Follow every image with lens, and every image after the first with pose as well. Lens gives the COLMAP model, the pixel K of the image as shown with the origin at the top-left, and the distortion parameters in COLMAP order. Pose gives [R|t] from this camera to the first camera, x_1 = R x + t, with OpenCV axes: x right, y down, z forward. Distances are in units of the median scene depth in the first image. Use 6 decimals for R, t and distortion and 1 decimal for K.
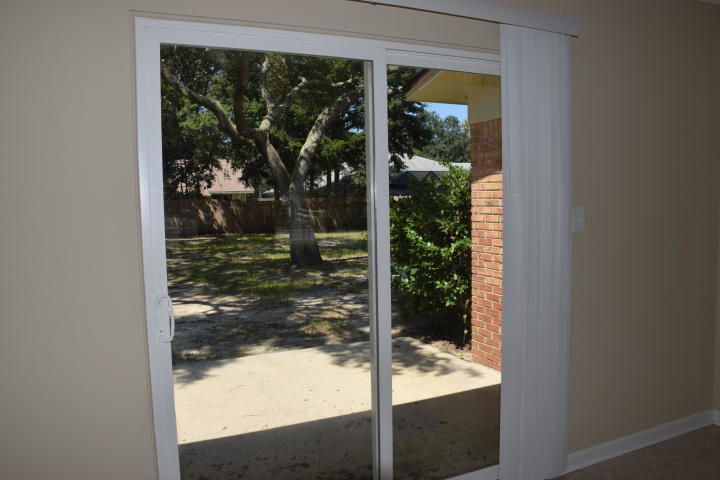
lens RADIAL K [[549.9, 0, 360.0], [0, 549.9, 240.0], [0, 0, 1]] dist [-0.137437, 0.001595]
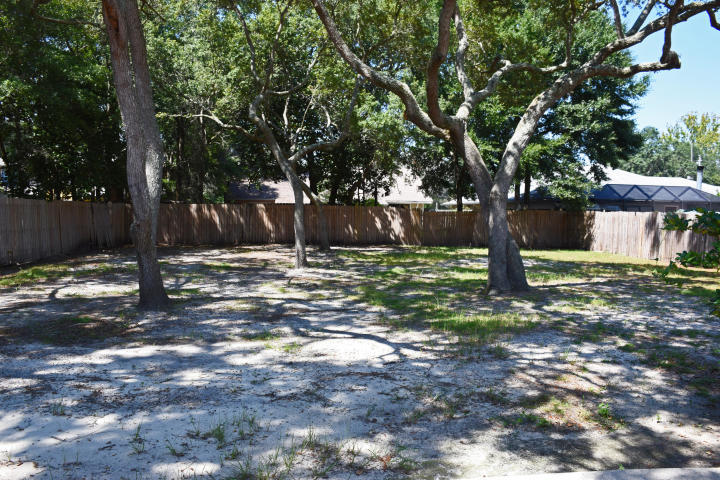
lens RADIAL K [[549.9, 0, 360.0], [0, 549.9, 240.0], [0, 0, 1]] dist [-0.137437, 0.001595]
pose [[0.950611, 0.048873, -0.306513, -0.060950], [-0.056529, 0.998270, -0.016142, -0.002098], [0.305194, 0.032671, 0.951730, 0.187268]]
